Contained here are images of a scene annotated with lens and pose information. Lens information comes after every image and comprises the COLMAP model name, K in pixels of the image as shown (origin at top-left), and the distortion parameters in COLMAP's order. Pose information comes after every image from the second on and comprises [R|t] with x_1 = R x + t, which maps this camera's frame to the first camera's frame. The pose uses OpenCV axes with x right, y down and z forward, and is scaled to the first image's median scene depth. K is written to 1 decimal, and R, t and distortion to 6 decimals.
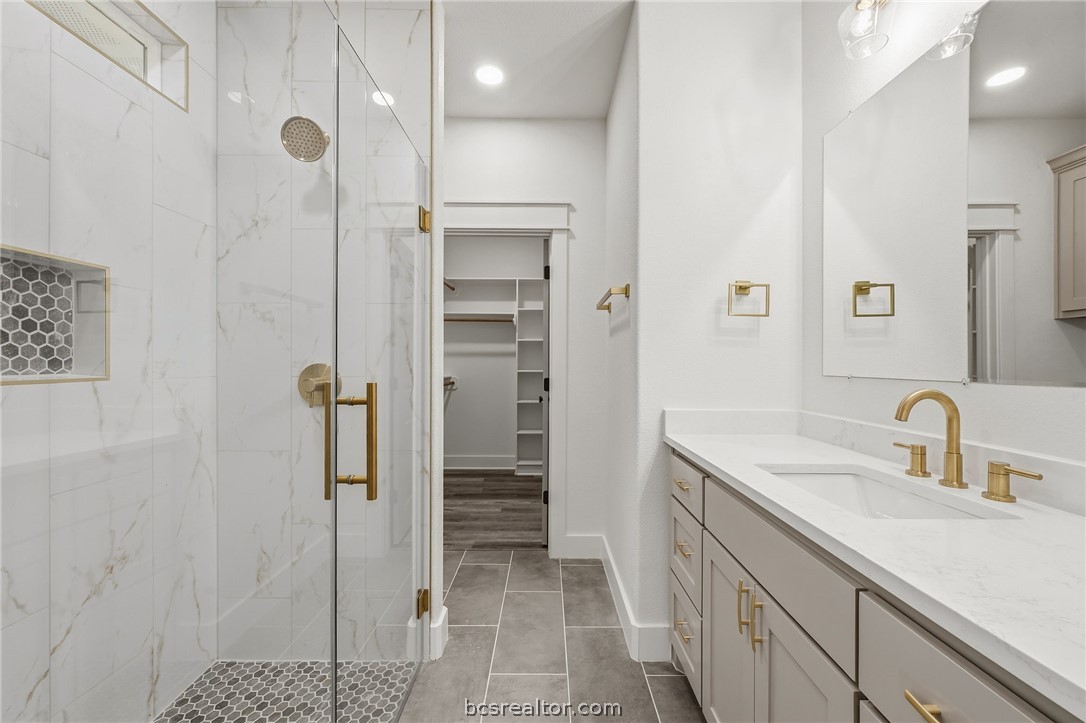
lens RADIAL K [[510.6, 0, 543.0], [0, 510.6, 361.5], [0, 0, 1]] dist [-0.000883, -0.000031]
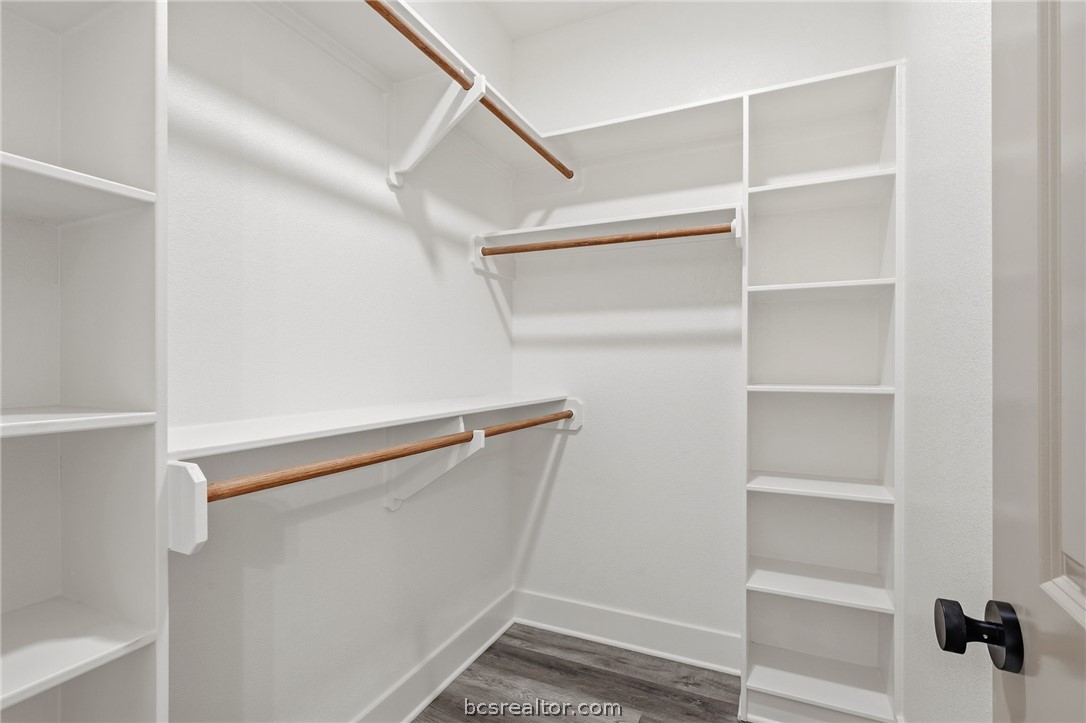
lens RADIAL K [[510.6, 0, 543.0], [0, 510.6, 361.5], [0, 0, 1]] dist [-0.000883, -0.000031]
pose [[0.907166, -0.001308, -0.420772, -0.030898], [0.000656, 0.999998, -0.001695, 0.001951], [0.420773, 0.001262, 0.907165, 0.645086]]
